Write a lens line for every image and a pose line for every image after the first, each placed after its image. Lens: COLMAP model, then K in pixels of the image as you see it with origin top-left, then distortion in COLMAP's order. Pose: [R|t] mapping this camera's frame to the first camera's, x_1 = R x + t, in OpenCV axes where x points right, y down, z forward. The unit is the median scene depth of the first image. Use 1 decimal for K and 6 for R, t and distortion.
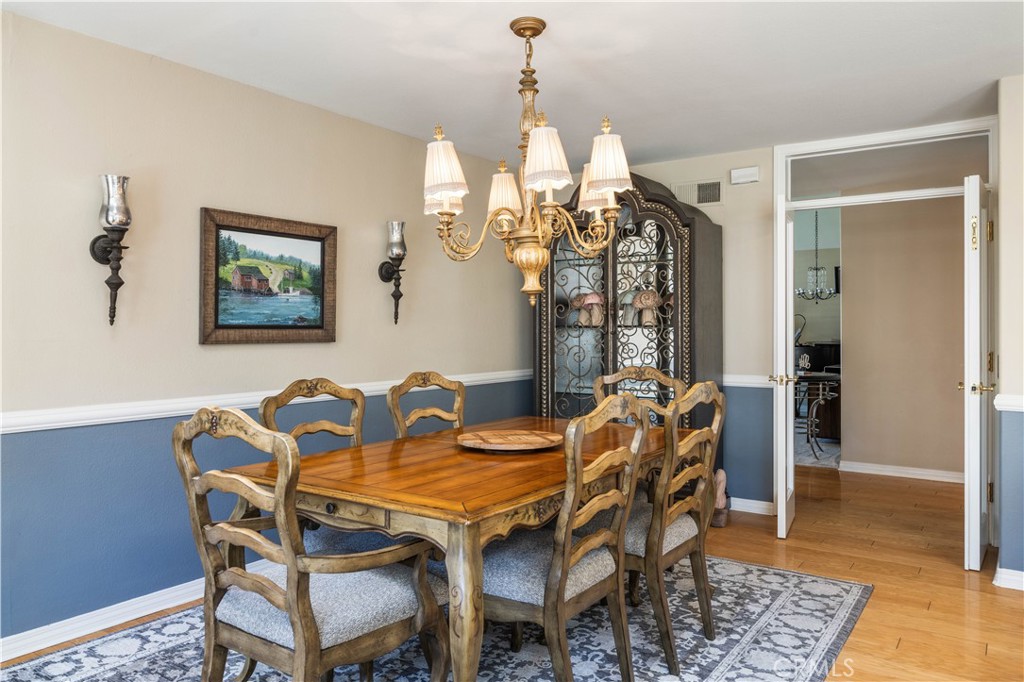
lens RADIAL K [[723.2, 0, 513.3], [0, 723.2, 323.9], [0, 0, 1]] dist [0.001058, 0.001614]
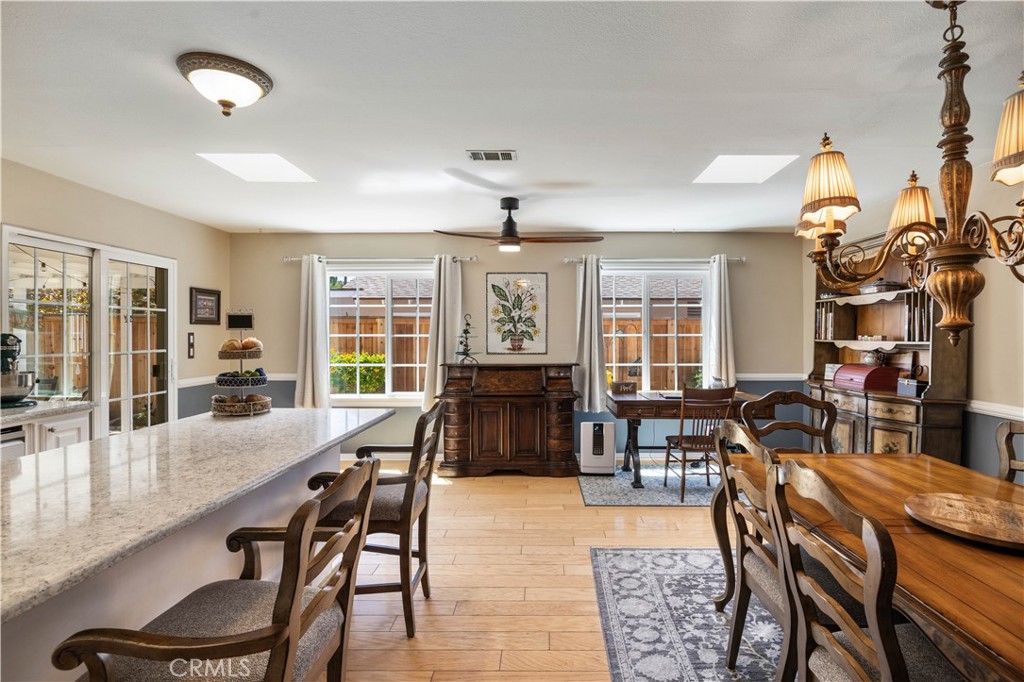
lens RADIAL K [[493.2, 0, 545.2], [0, 493.2, 336.8], [0, 0, 1]] dist [-0.011346, 0.000707]
pose [[-0.818186, 0.005547, -0.574926, 0.544410], [0.003616, 0.999983, 0.004502, -0.030584], [0.574942, 0.001605, -0.818193, 0.929344]]
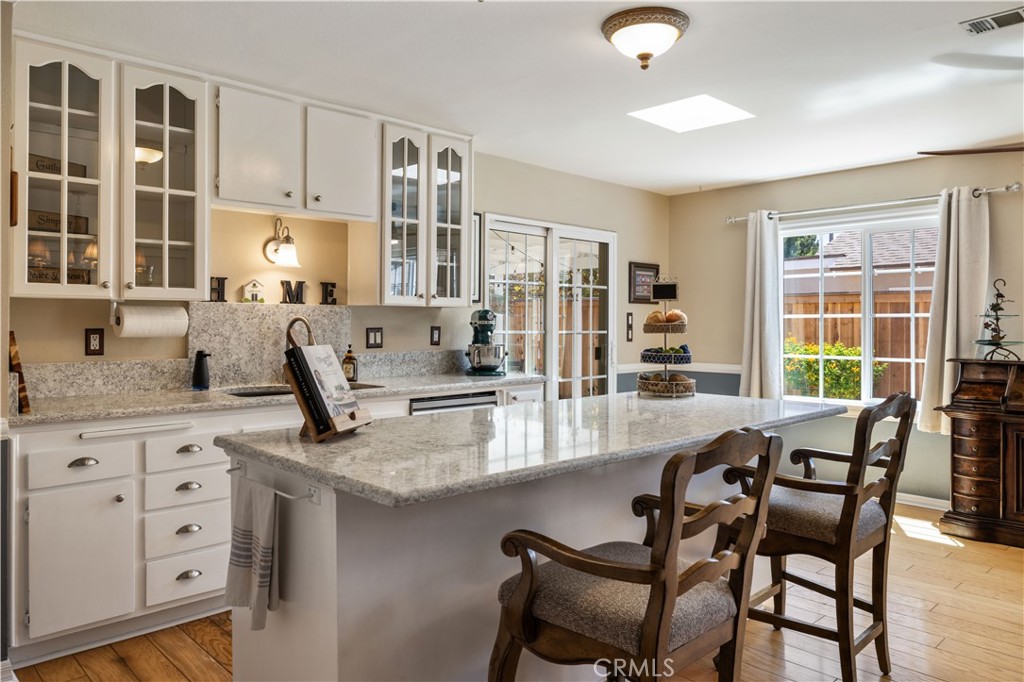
lens RADIAL K [[723.2, 0, 513.3], [0, 723.2, 323.9], [0, 0, 1]] dist [0.001058, 0.001614]
pose [[-0.981018, -0.000271, 0.193917, 0.505449], [-0.001761, 0.999970, -0.007510, -0.000553], [-0.193909, -0.007709, -0.980989, 1.055681]]
